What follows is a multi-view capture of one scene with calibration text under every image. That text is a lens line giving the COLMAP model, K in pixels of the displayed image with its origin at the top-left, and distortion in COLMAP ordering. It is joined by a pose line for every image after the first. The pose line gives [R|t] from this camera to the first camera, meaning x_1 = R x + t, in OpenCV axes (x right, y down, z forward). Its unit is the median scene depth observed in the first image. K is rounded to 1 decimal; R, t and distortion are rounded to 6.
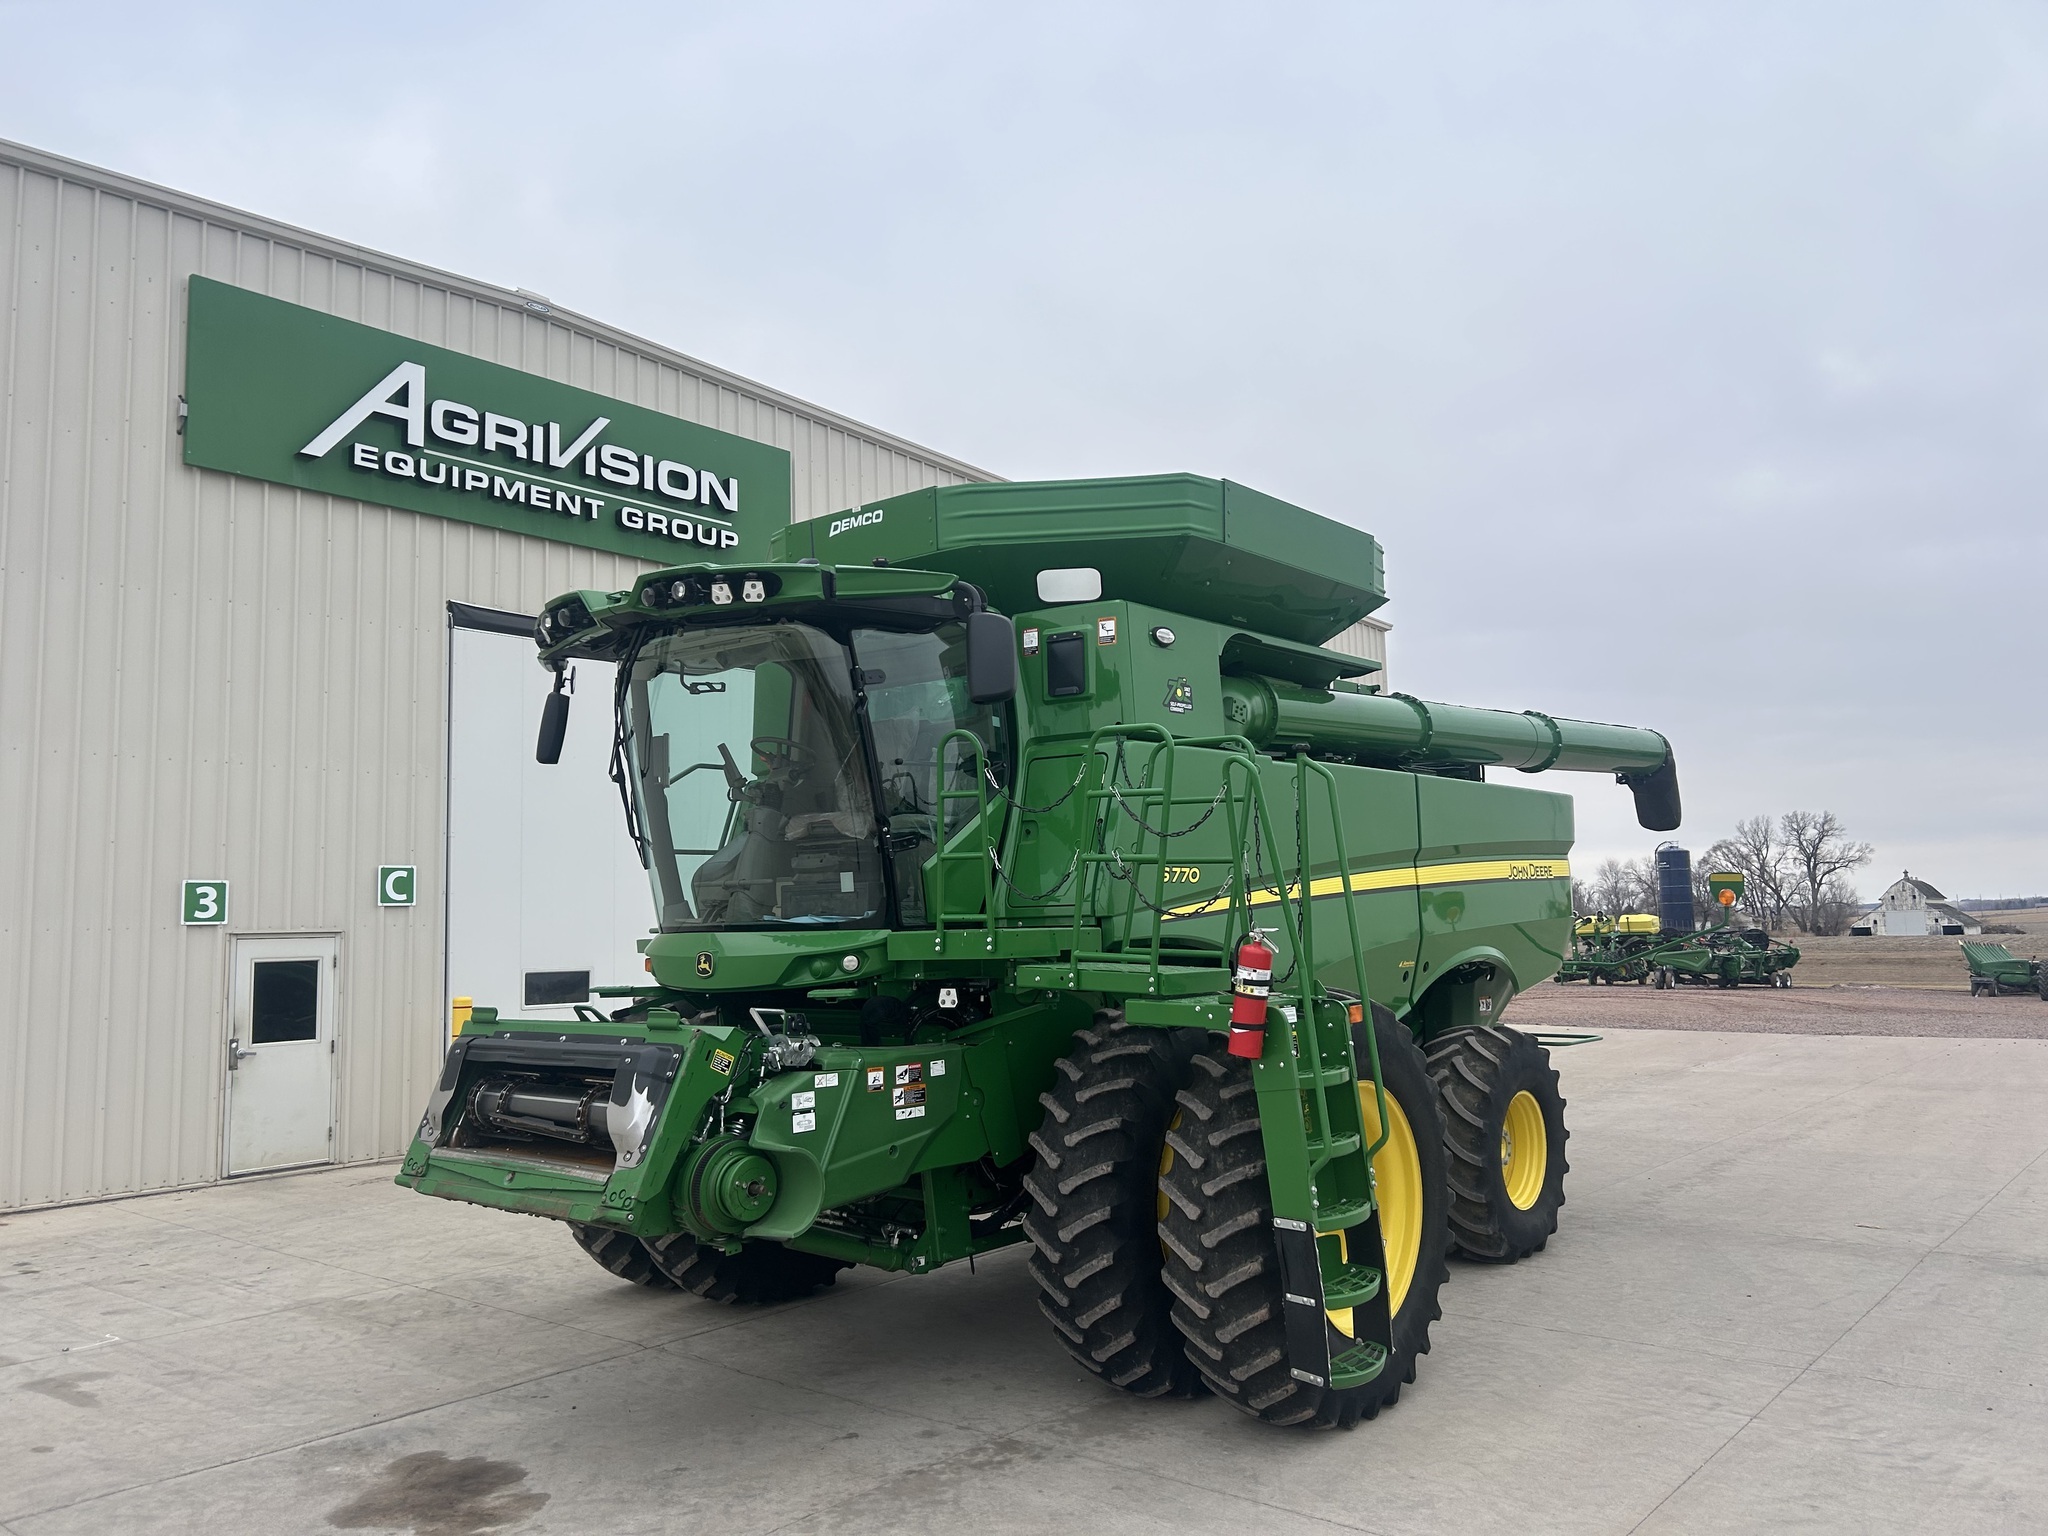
lens RADIAL K [[1528.8, 0, 1042.1], [0, 1528.8, 750.4], [0, 0, 1]] dist [0.048110, -0.050385]
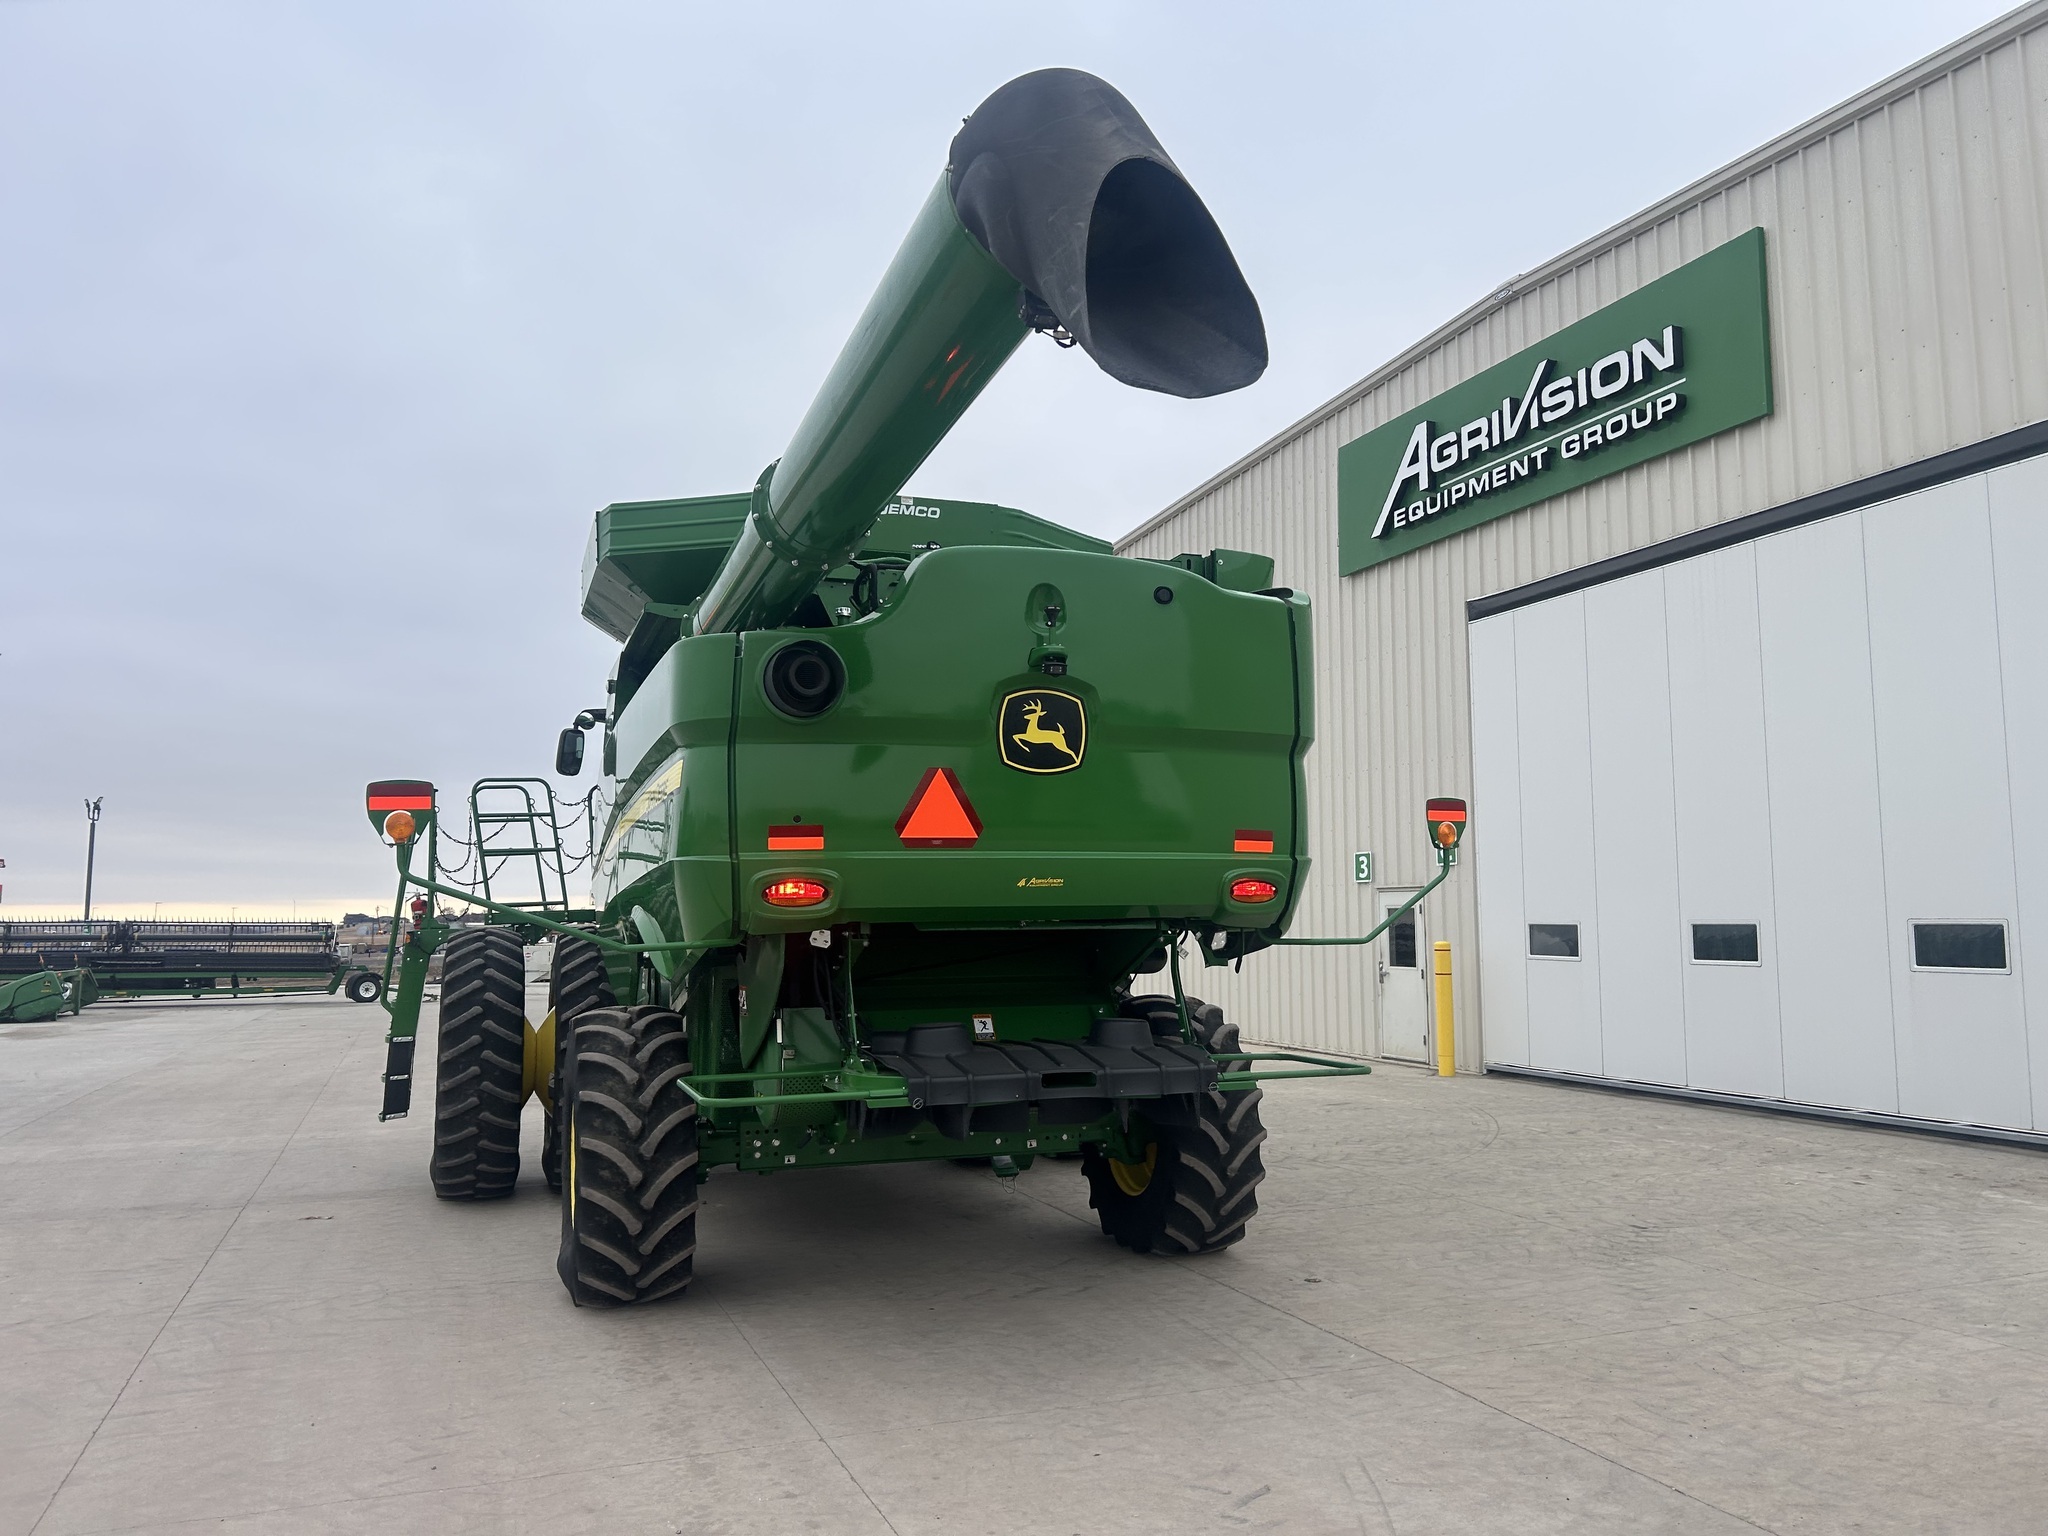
lens RADIAL K [[1528.8, 0, 1036.9], [0, 1528.8, 730.4], [0, 0, 1]] dist [0.048110, -0.050385]
pose [[-0.487969, -0.076028, -0.869544, 0.734048], [0.126664, 0.979487, -0.156722, 0.131567], [0.863622, -0.186615, -0.468329, 1.180867]]
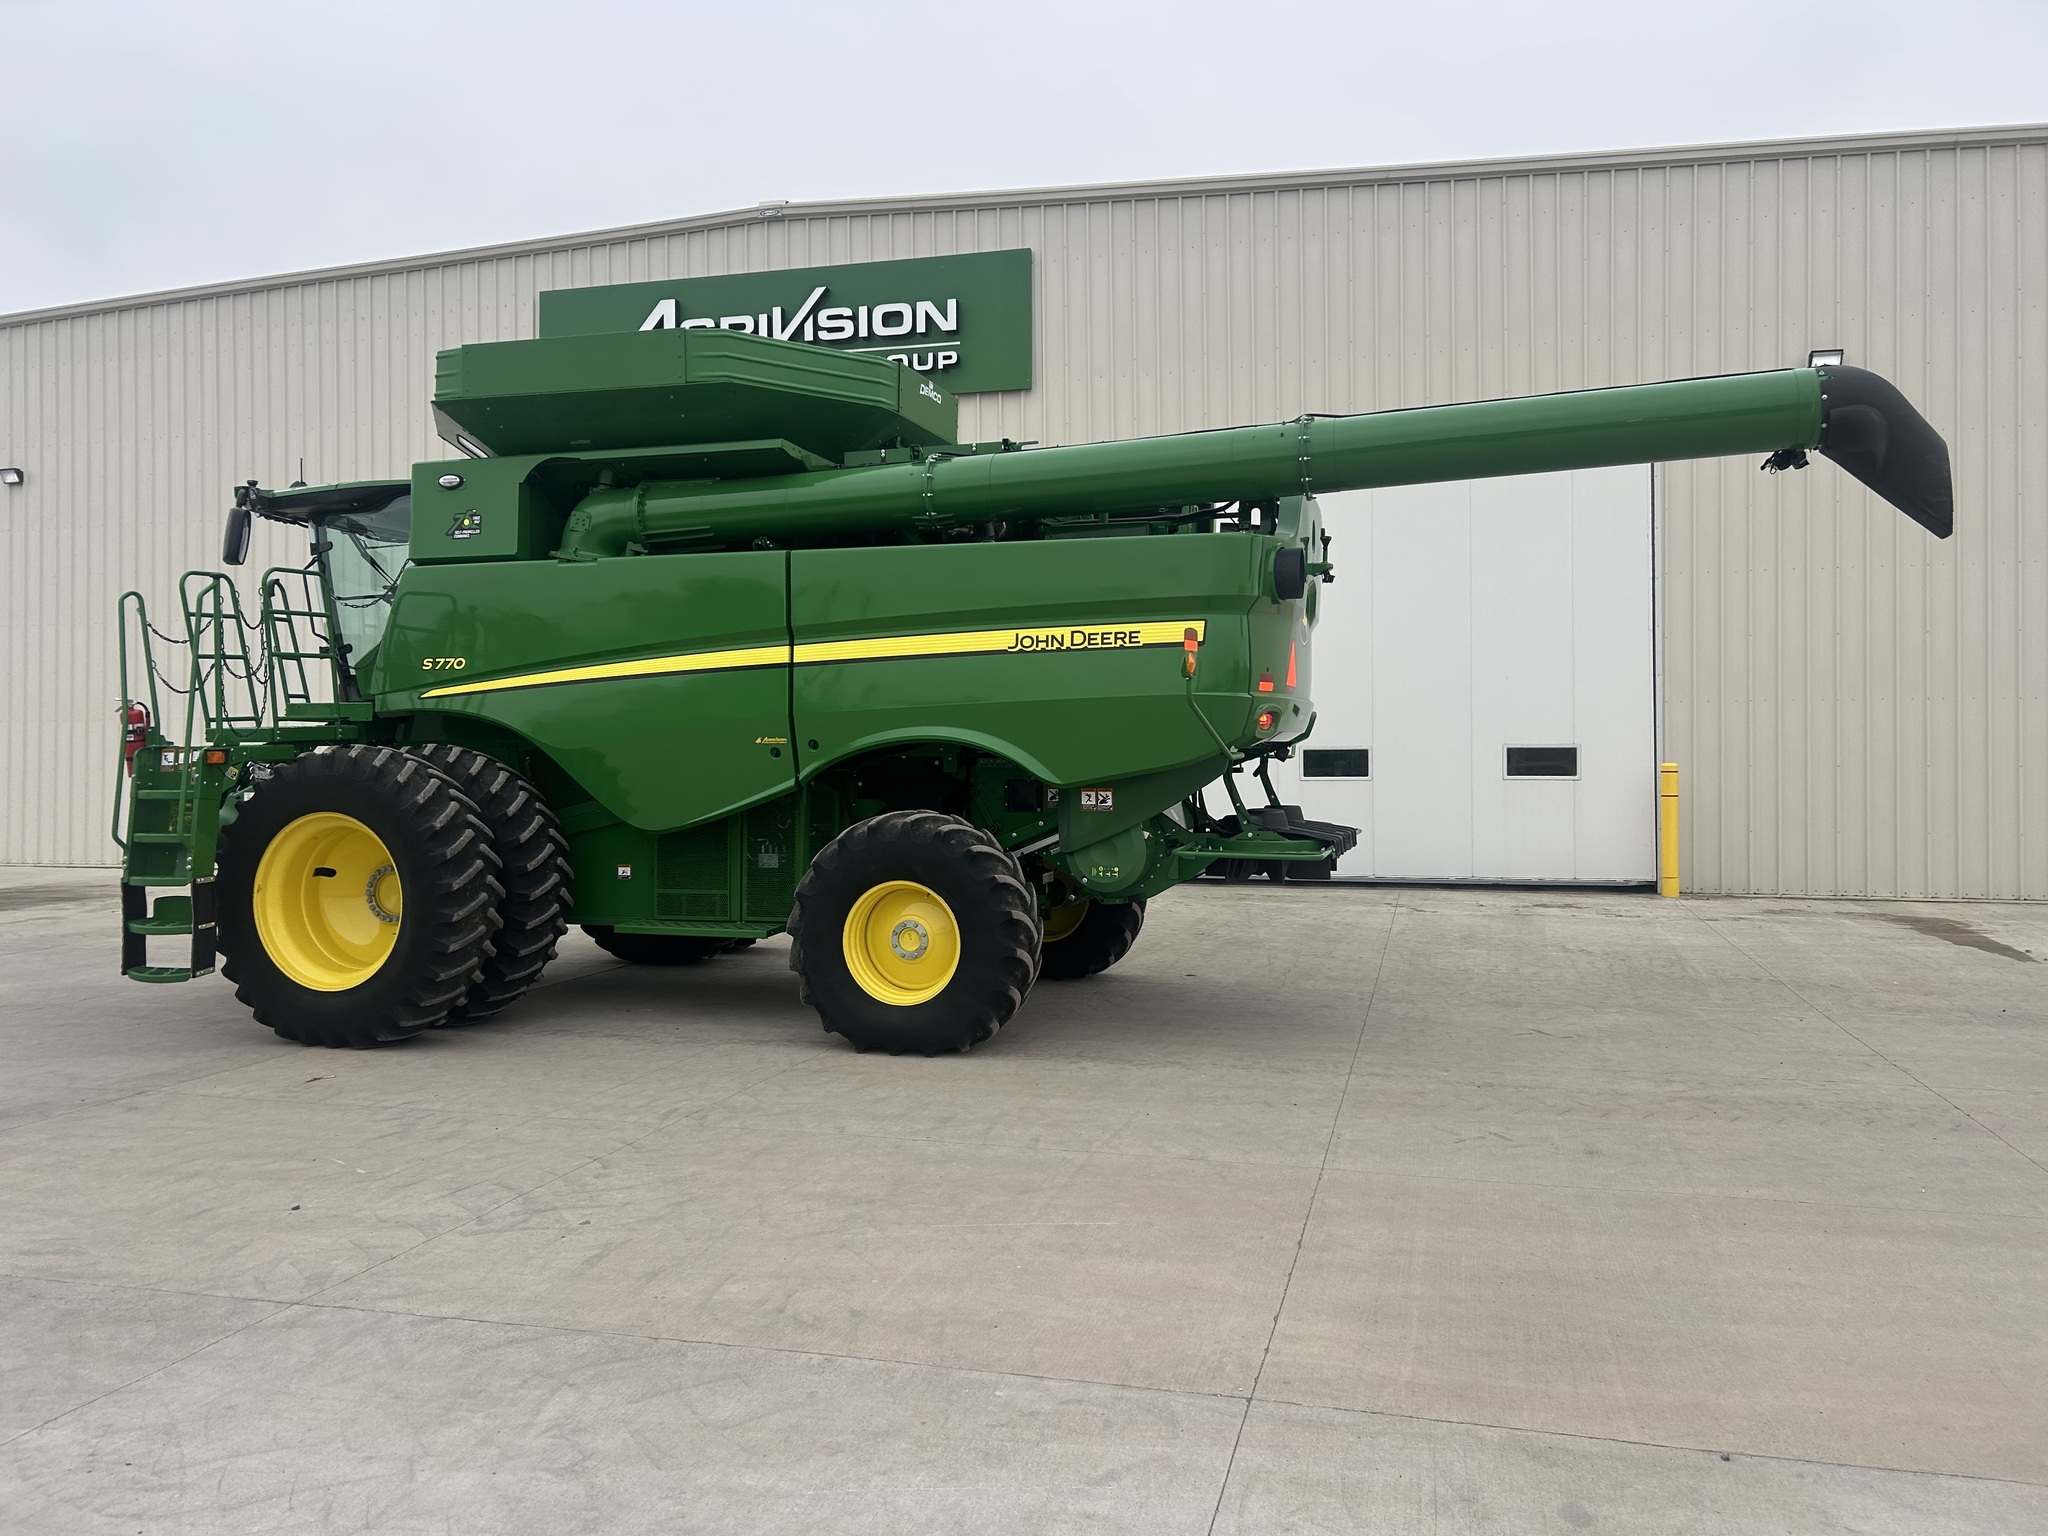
lens RADIAL K [[1528.8, 0, 1030.0], [0, 1528.8, 743.7], [0, 0, 1]] dist [0.048110, -0.050385]
pose [[0.409980, 0.024495, -0.911766, 0.896514], [0.101416, 0.992216, 0.072259, 0.064768], [0.906439, -0.122092, 0.404305, 0.650732]]
